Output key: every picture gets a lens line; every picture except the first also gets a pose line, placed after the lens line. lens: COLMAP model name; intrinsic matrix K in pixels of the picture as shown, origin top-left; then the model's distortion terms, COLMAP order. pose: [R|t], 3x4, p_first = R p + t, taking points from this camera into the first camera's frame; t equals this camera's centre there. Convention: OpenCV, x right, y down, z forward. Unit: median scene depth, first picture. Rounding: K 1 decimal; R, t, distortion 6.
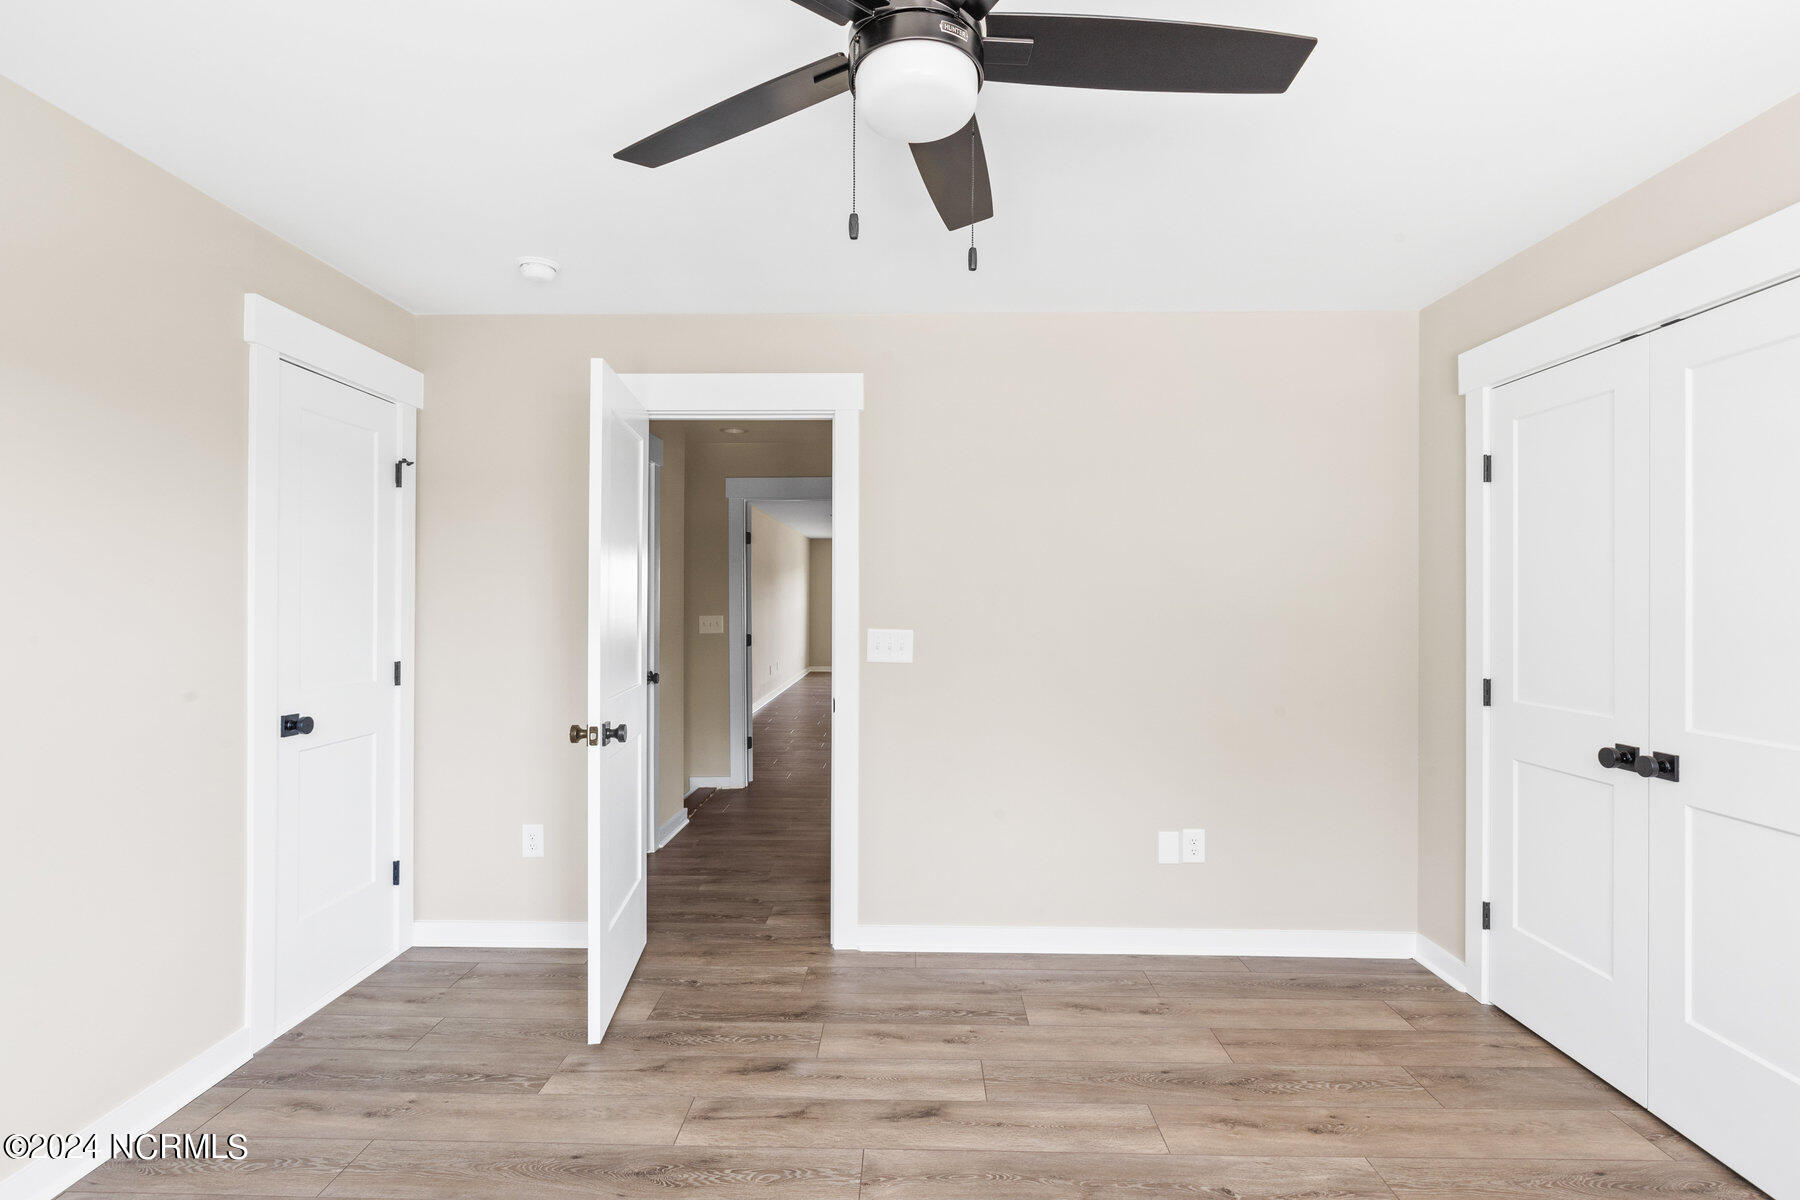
lens RADIAL K [[866.5, 0, 895.3], [0, 866.5, 600.1], [0, 0, 1]] dist [0.013725, -0.000242]
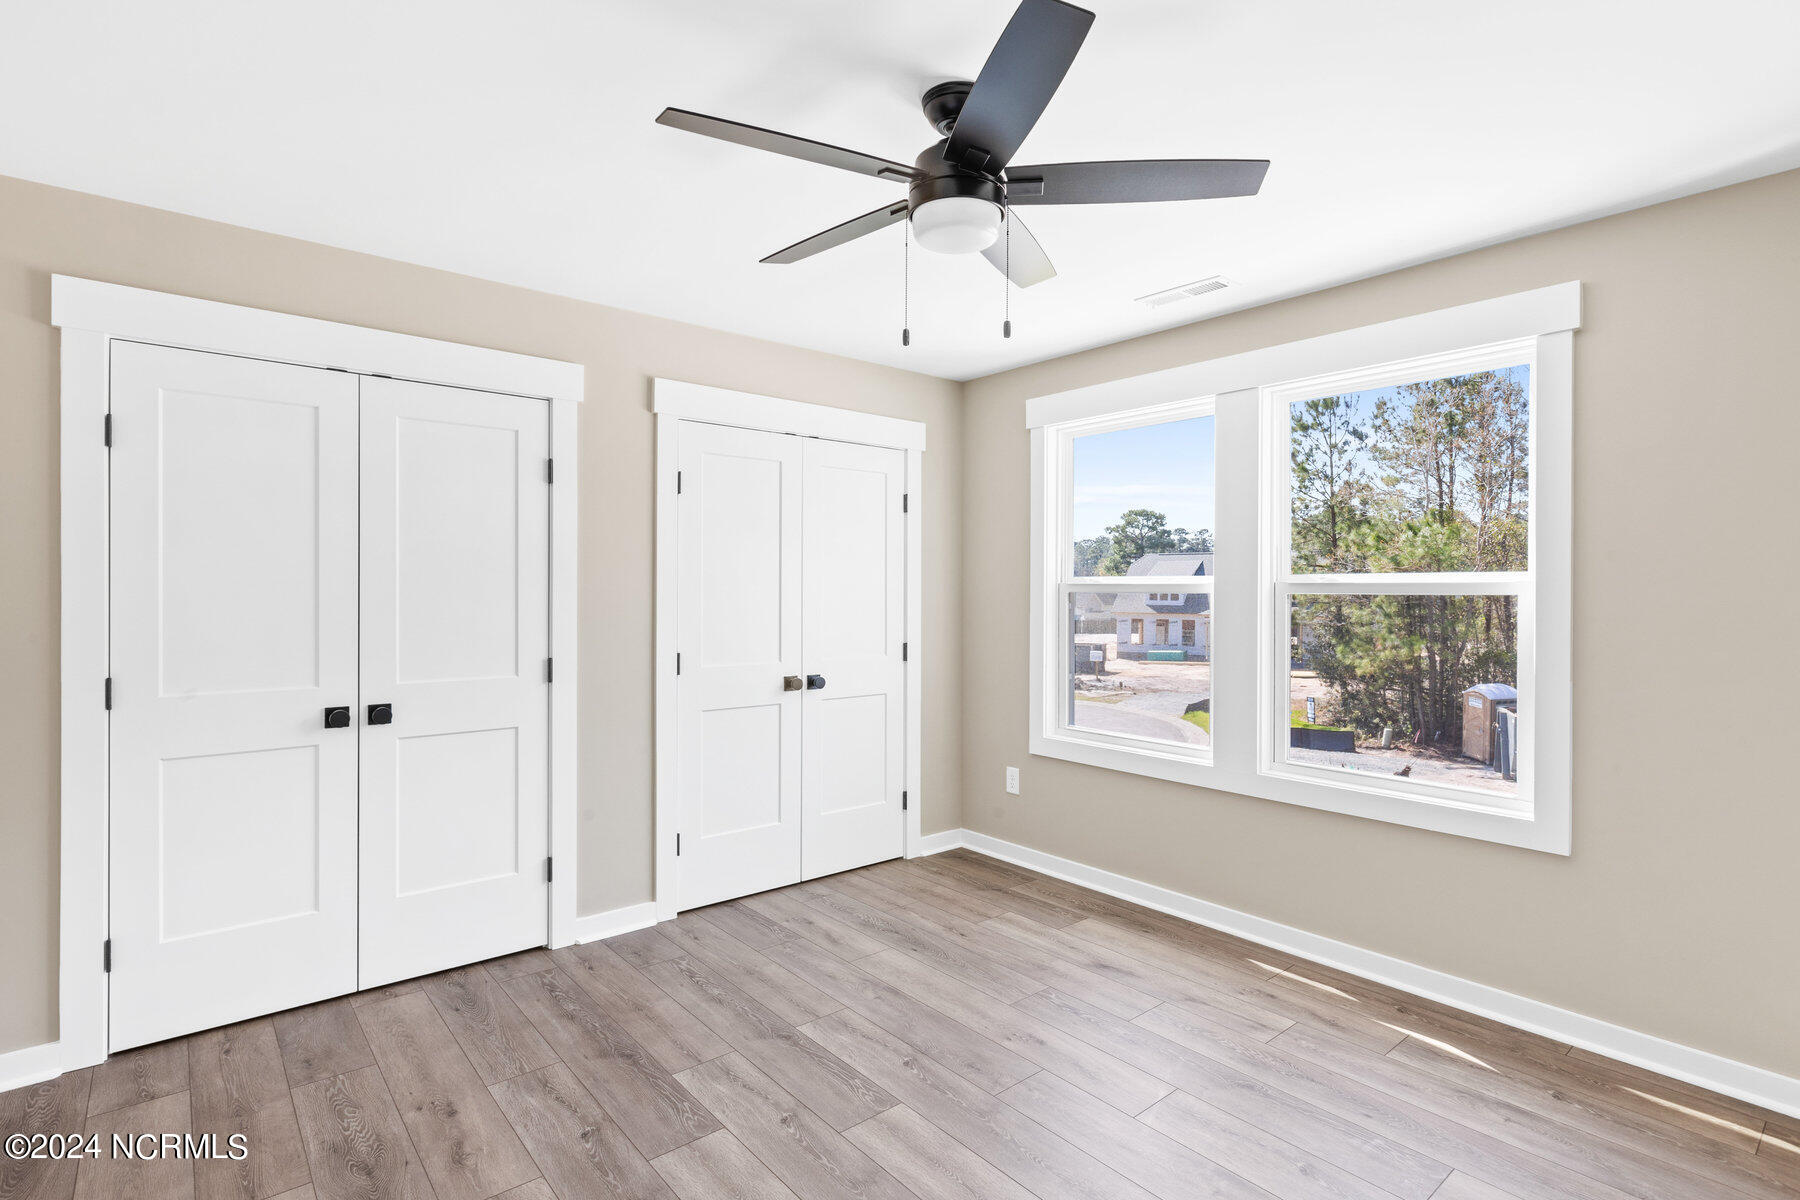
lens RADIAL K [[866.5, 0, 897.9], [0, 866.5, 597.9], [0, 0, 1]] dist [0.013725, -0.000242]
pose [[-0.652212, -0.001518, 0.758035, -0.559417], [-0.000527, 0.999999, 0.001550, 0.012563], [-0.758036, 0.000612, -0.652212, 1.153900]]
